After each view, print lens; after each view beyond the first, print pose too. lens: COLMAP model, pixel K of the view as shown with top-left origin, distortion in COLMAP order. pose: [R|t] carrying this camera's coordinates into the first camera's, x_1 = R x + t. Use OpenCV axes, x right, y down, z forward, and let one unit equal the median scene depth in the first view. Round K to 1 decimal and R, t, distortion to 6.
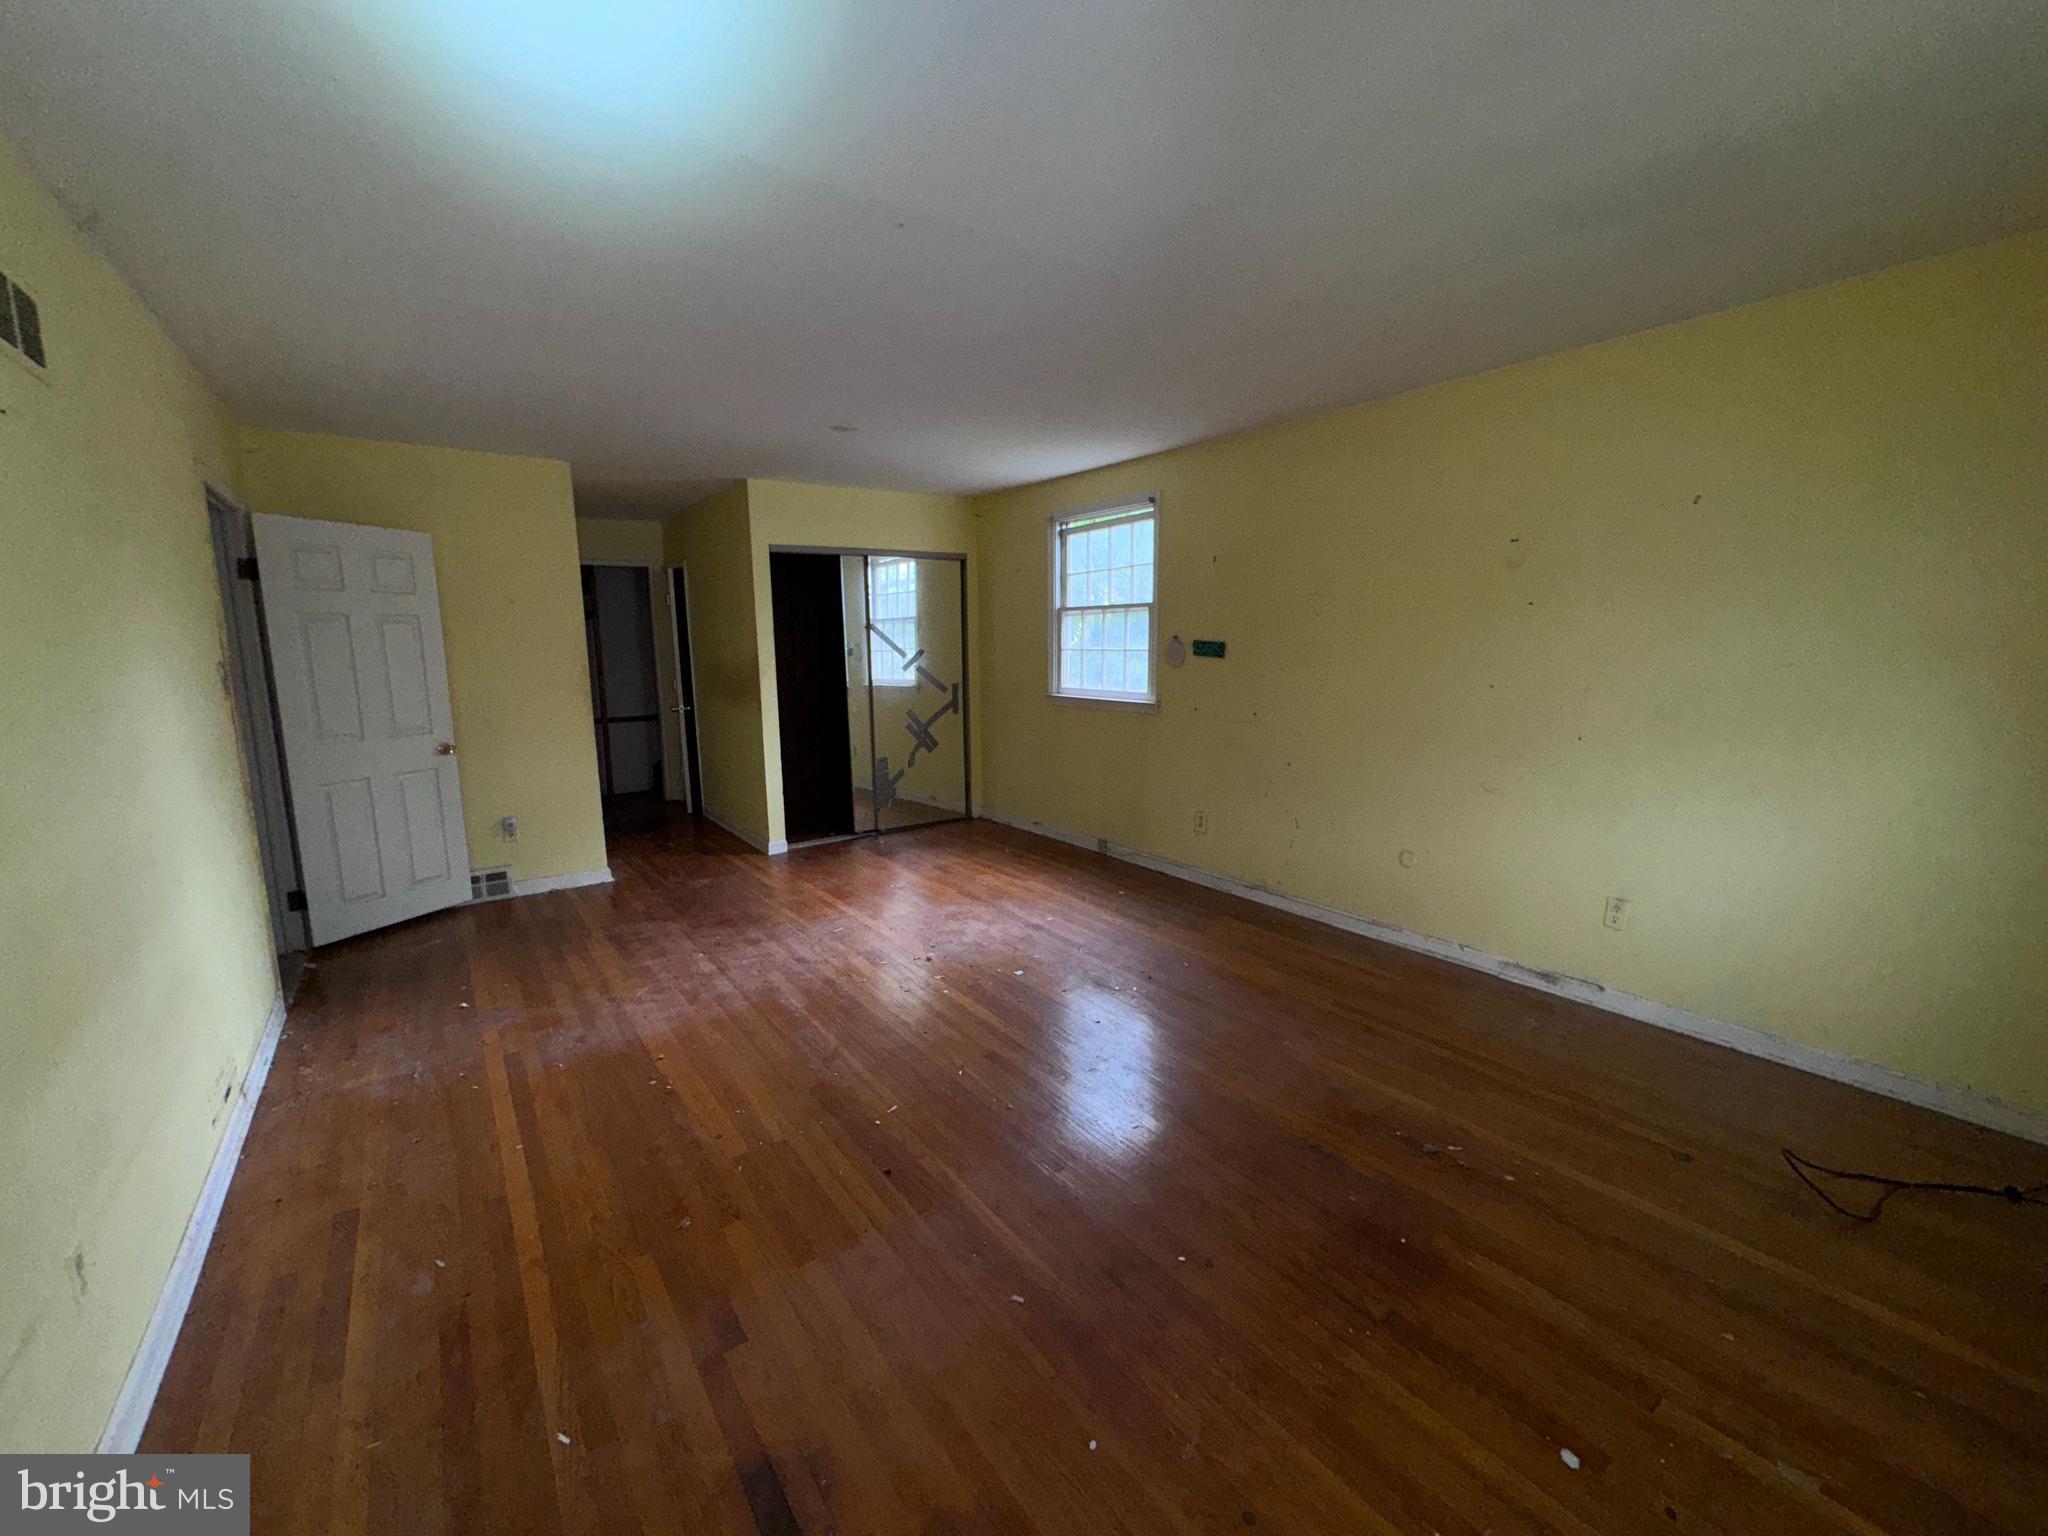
lens RADIAL K [[821.5, 0, 1020.1], [0, 821.5, 766.6], [0, 0, 1]] dist [-0.003291, -0.000203]
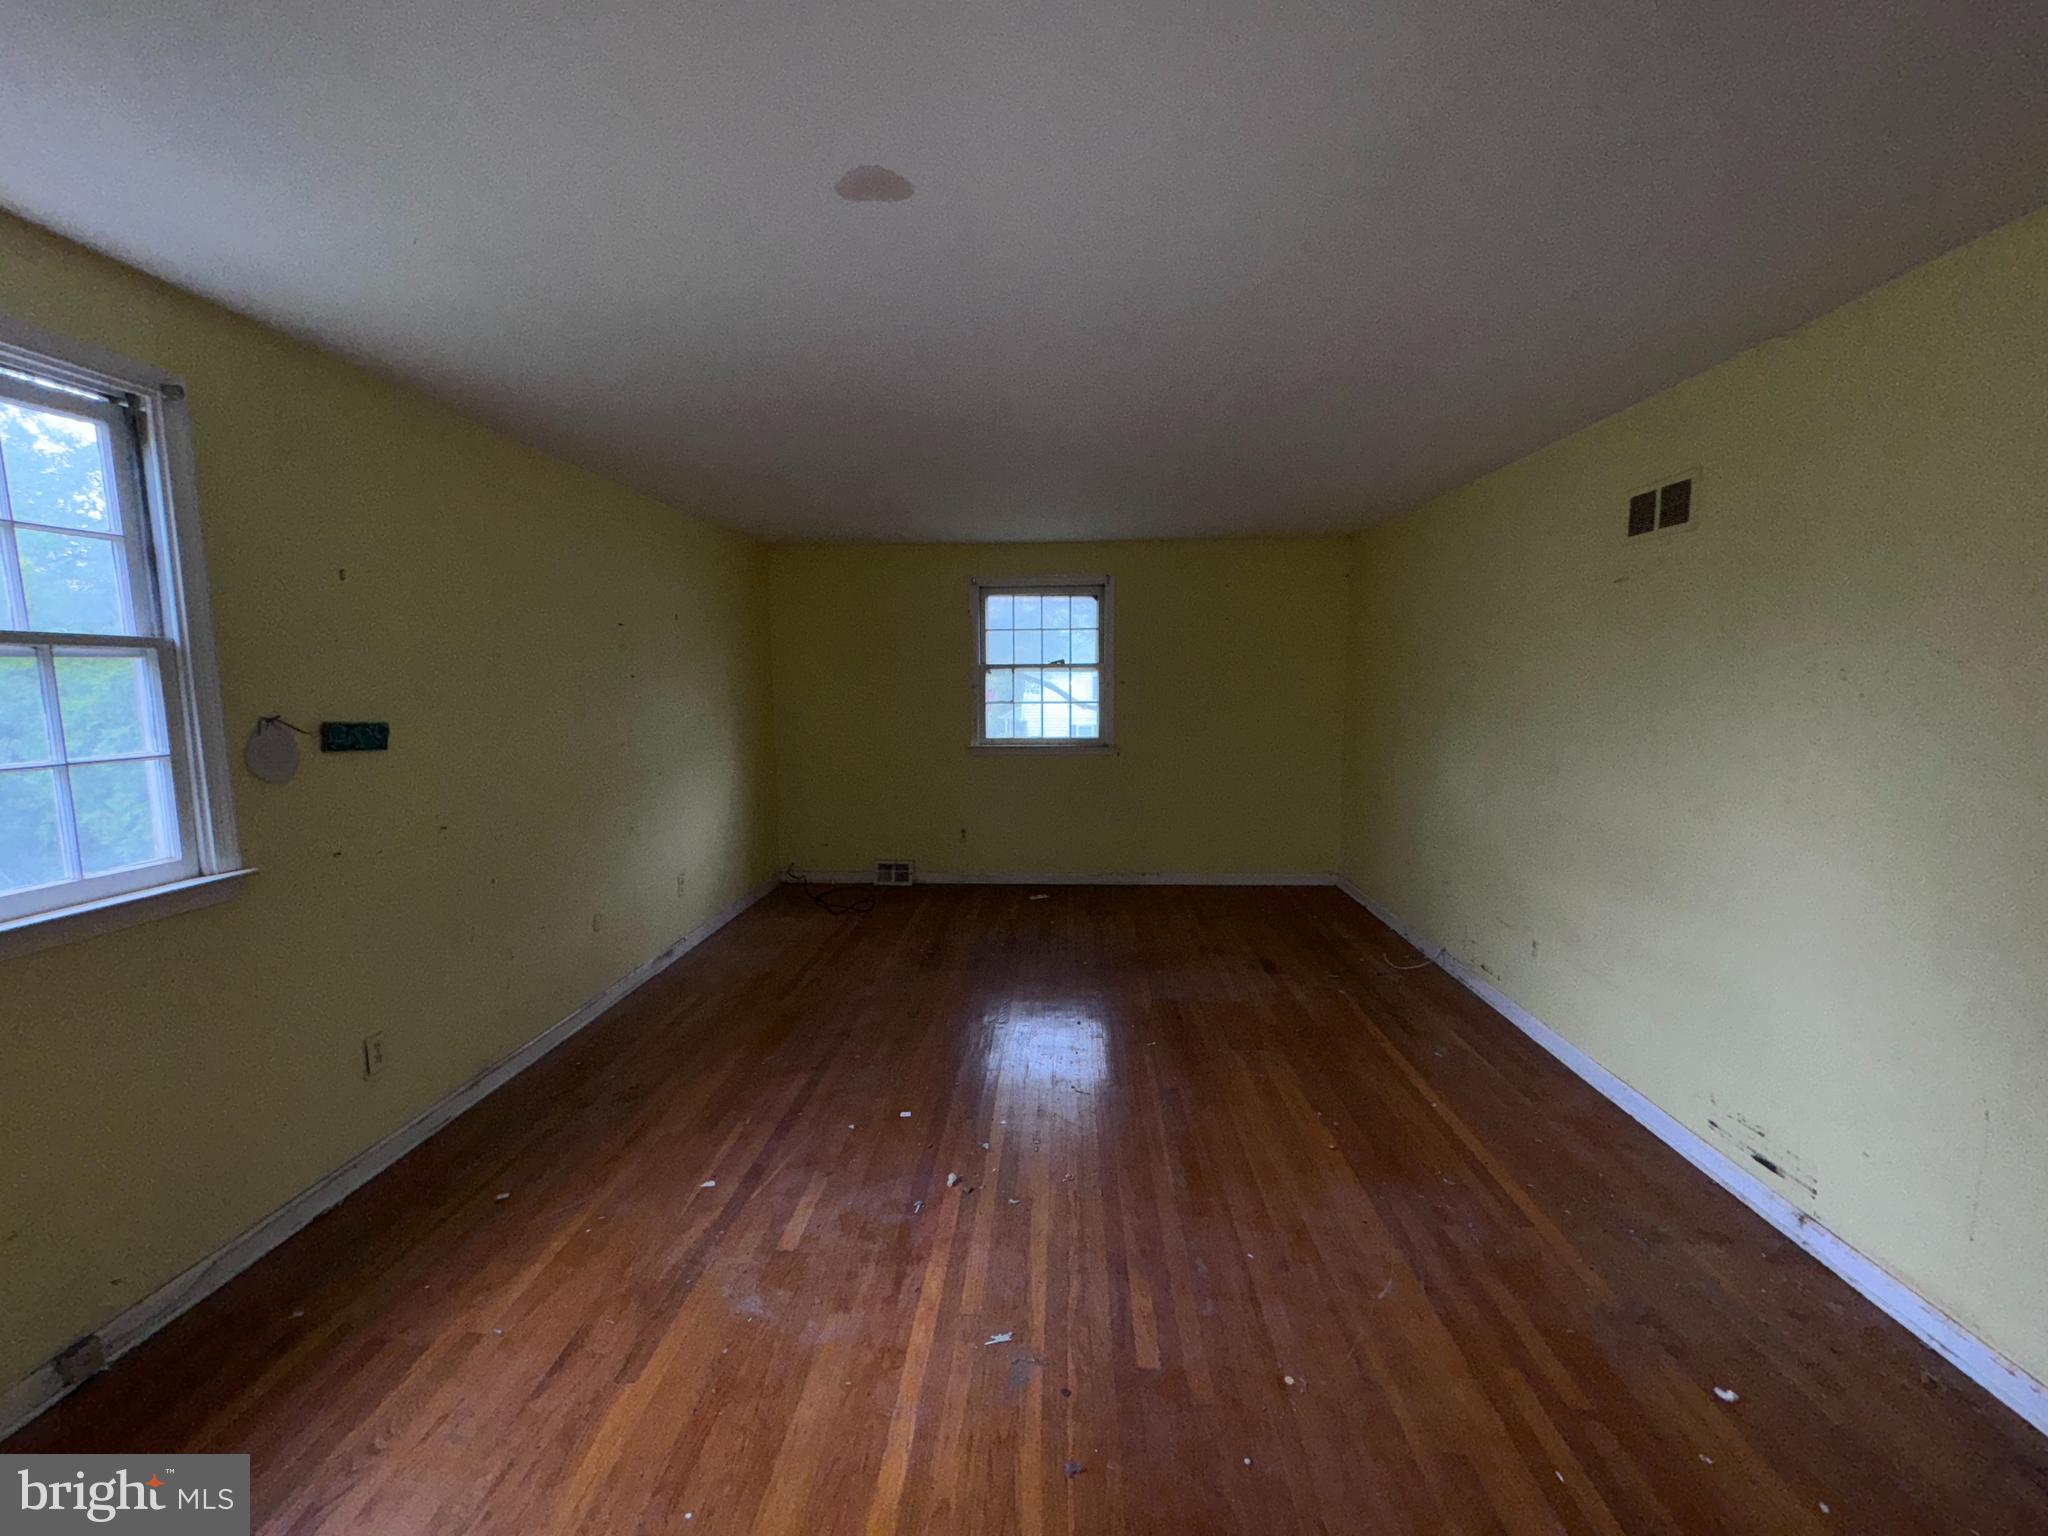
lens RADIAL K [[821.5, 0, 1020.1], [0, 821.5, 766.6], [0, 0, 1]] dist [-0.003291, -0.000203]
pose [[-0.774904, -0.052411, 0.629902, -0.623403], [0.111849, 0.969460, 0.218261, -0.264413], [-0.622104, 0.239586, -0.745376, 1.552585]]
